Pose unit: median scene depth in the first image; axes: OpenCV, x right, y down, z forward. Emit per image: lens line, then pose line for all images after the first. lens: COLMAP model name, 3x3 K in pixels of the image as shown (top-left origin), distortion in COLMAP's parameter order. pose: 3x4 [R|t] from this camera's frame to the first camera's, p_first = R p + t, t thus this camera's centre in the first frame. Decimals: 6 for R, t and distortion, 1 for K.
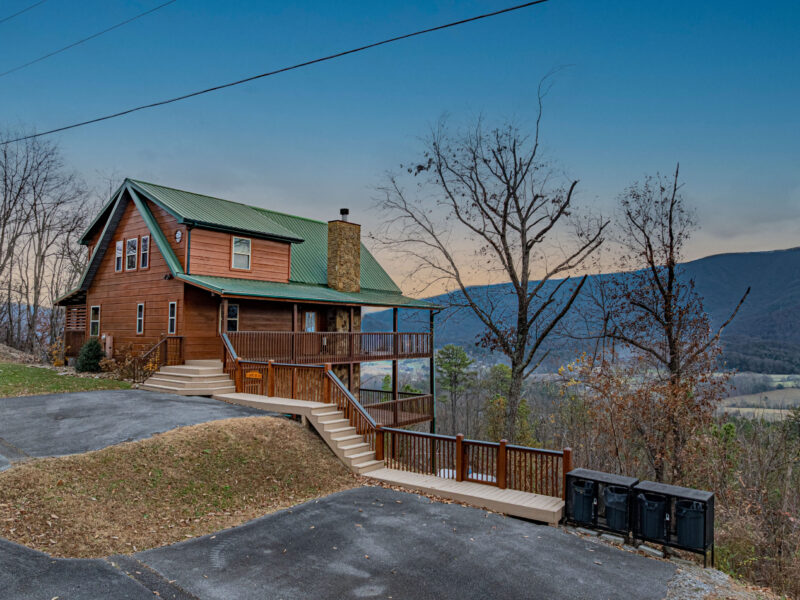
lens RADIAL K [[570.5, 0, 397.7], [0, 570.5, 301.3], [0, 0, 1]] dist [-0.034738, -0.007252]
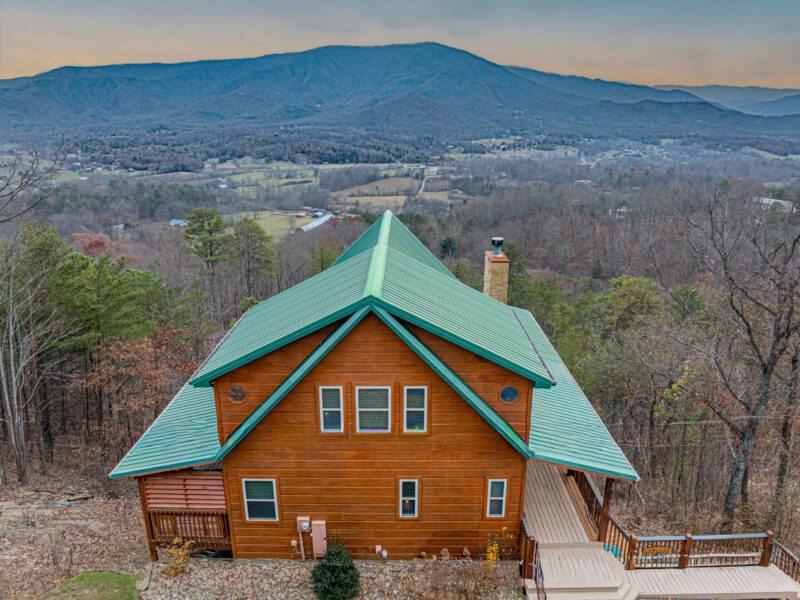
lens RADIAL K [[570.5, 0, 406.2], [0, 570.5, 299.2], [0, 0, 1]] dist [-0.034738, -0.007252]
pose [[0.777507, -0.189925, 0.599509, -0.603765], [-0.041014, 0.935962, 0.349704, -0.314756], [-0.627535, -0.296486, 0.719927, 0.433716]]
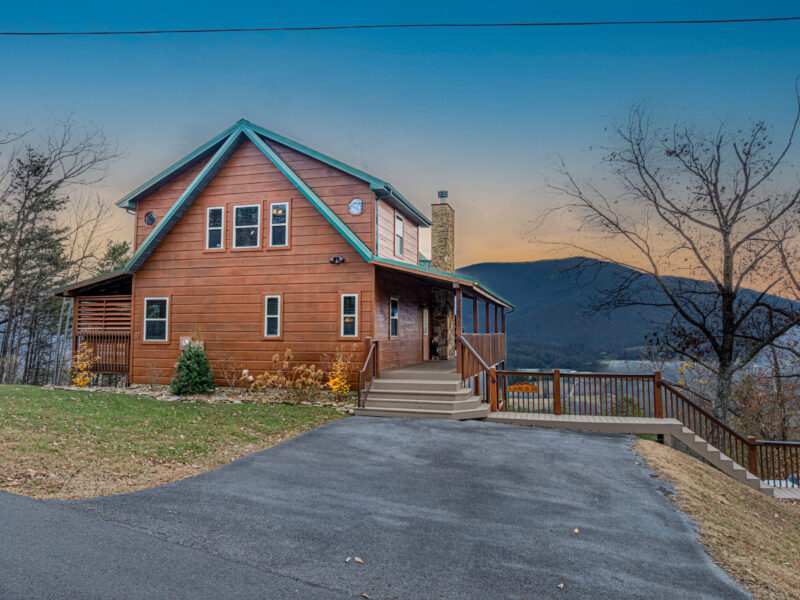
lens RADIAL K [[570.5, 0, 401.9], [0, 570.5, 300.5], [0, 0, 1]] dist [-0.034738, -0.007252]
pose [[0.920383, 0.019964, 0.390508, -0.433726], [-0.019426, 0.999797, -0.005326, 0.008575], [-0.390535, -0.002684, 0.920584, 0.199299]]
